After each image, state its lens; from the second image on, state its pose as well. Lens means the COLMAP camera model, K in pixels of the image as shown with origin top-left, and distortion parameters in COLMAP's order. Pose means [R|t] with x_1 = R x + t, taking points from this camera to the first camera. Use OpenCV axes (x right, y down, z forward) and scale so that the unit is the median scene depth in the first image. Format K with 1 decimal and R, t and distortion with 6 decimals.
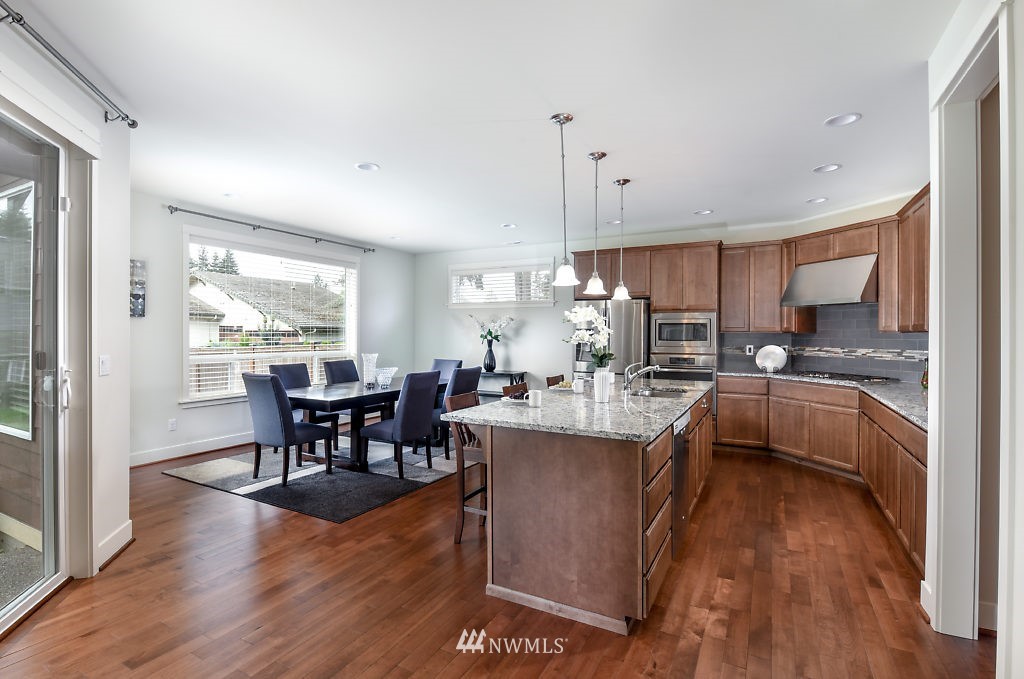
lens RADIAL K [[484.9, 0, 505.3], [0, 484.9, 332.1], [0, 0, 1]] dist [0.001344, -0.000020]
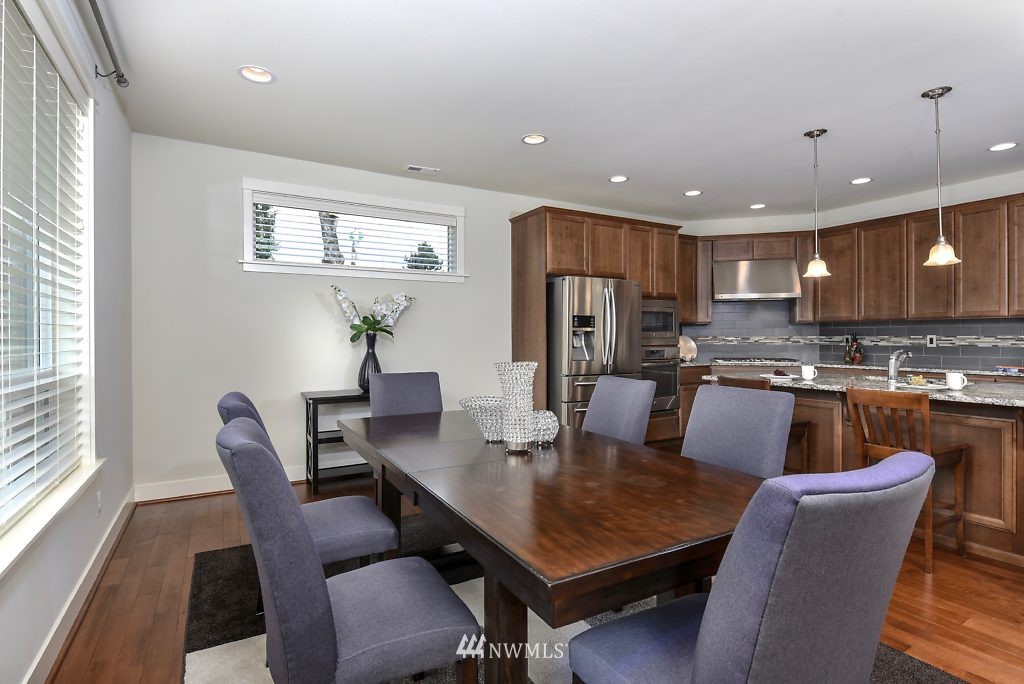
lens RADIAL K [[501.6, 0, 509.9], [0, 501.6, 335.1], [0, 0, 1]] dist [-0.000402, -0.000425]
pose [[0.511223, -0.005955, 0.859427, -0.564811], [0.003510, 0.999982, 0.004841, 0.019326], [-0.859441, 0.000541, 0.511235, 0.764323]]
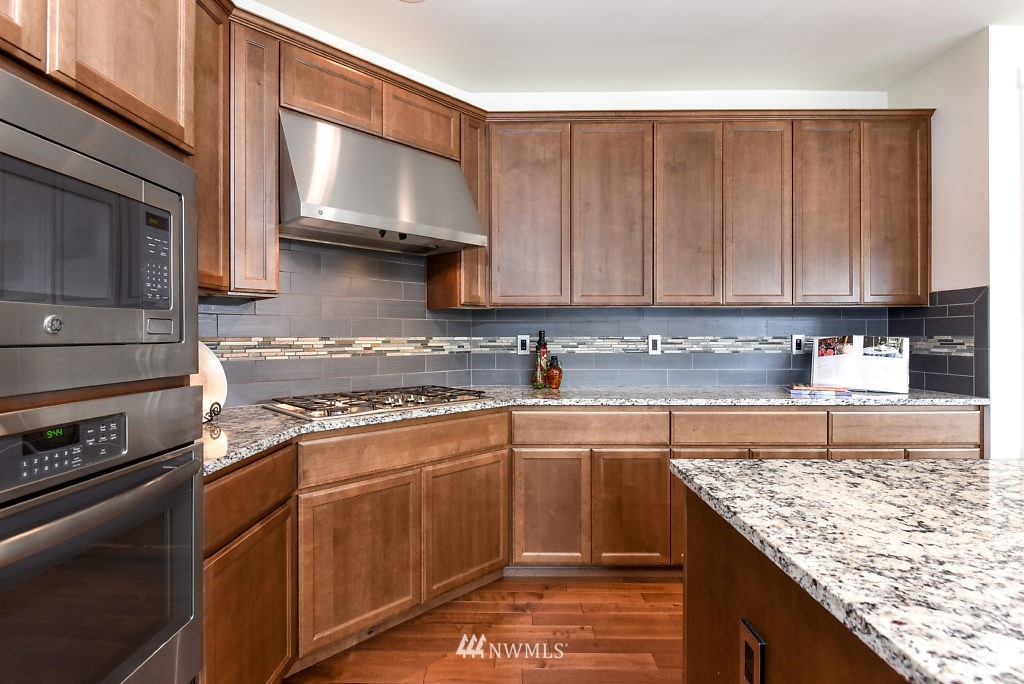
lens RADIAL K [[501.6, 0, 509.9], [0, 501.6, 335.1], [0, 0, 1]] dist [-0.000402, -0.000425]
pose [[-0.478859, -0.003861, 0.877883, 0.183328], [-0.004791, 0.999987, 0.001785, 0.026122], [-0.877879, -0.003351, -0.478871, 0.962234]]
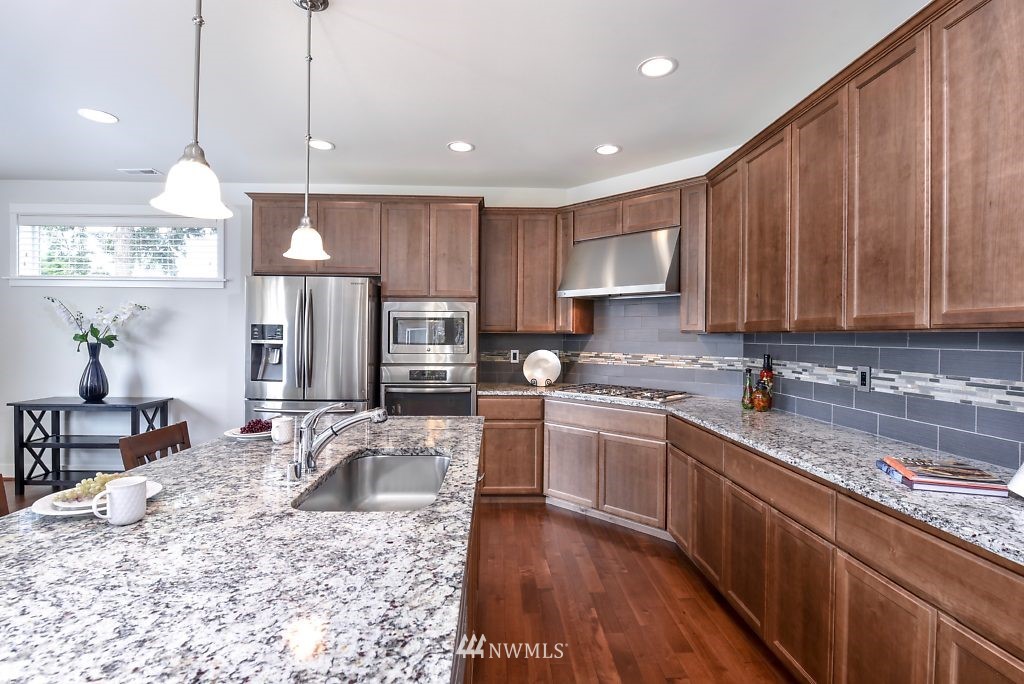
lens RADIAL K [[480.2, 0, 508.8], [0, 480.2, 337.6], [0, 0, 1]] dist [-0.000661, -0.000309]
pose [[0.857972, -0.001081, 0.513696, 0.126100], [-0.005035, 0.999932, 0.010513, 0.000720], [-0.513672, -0.011607, 0.857908, 0.392759]]
